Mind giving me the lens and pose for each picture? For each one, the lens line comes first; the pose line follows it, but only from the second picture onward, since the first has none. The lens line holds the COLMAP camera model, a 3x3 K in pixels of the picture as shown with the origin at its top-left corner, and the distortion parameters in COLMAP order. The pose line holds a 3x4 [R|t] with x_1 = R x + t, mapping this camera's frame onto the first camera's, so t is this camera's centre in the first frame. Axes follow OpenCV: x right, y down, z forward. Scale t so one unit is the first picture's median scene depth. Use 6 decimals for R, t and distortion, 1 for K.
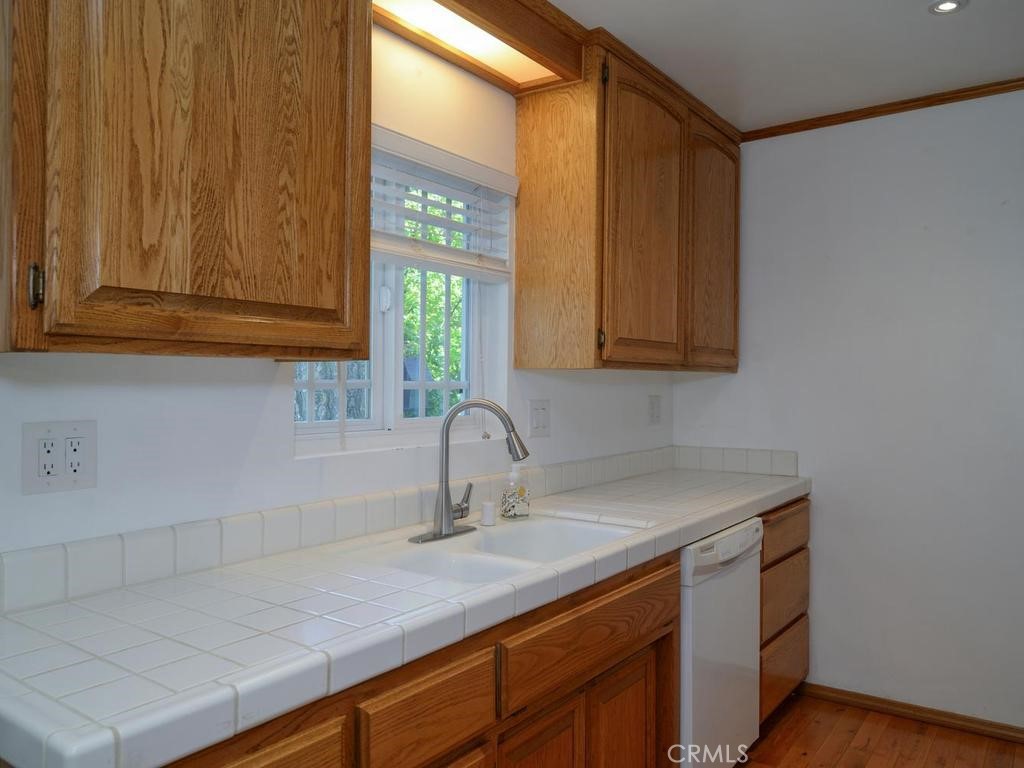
lens RADIAL K [[755.2, 0, 512.0], [0, 755.2, 384.0], [0, 0, 1]] dist [-0.000836, -0.000415]
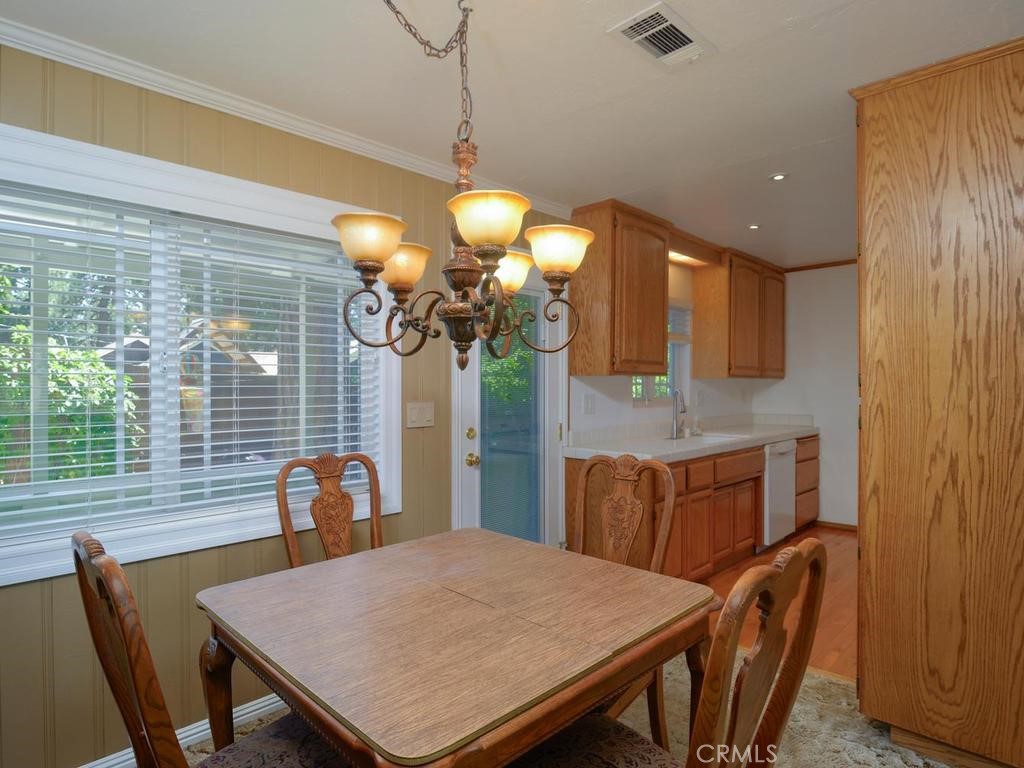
lens RADIAL K [[571.7, 0, 507.2], [0, 571.7, 383.4], [0, 0, 1]] dist [-0.016783, 0.000247]
pose [[0.988713, -0.000856, -0.149821, -0.326726], [0.000146, 0.999989, -0.004748, 0.006960], [0.149823, 0.004672, 0.988702, -0.990747]]
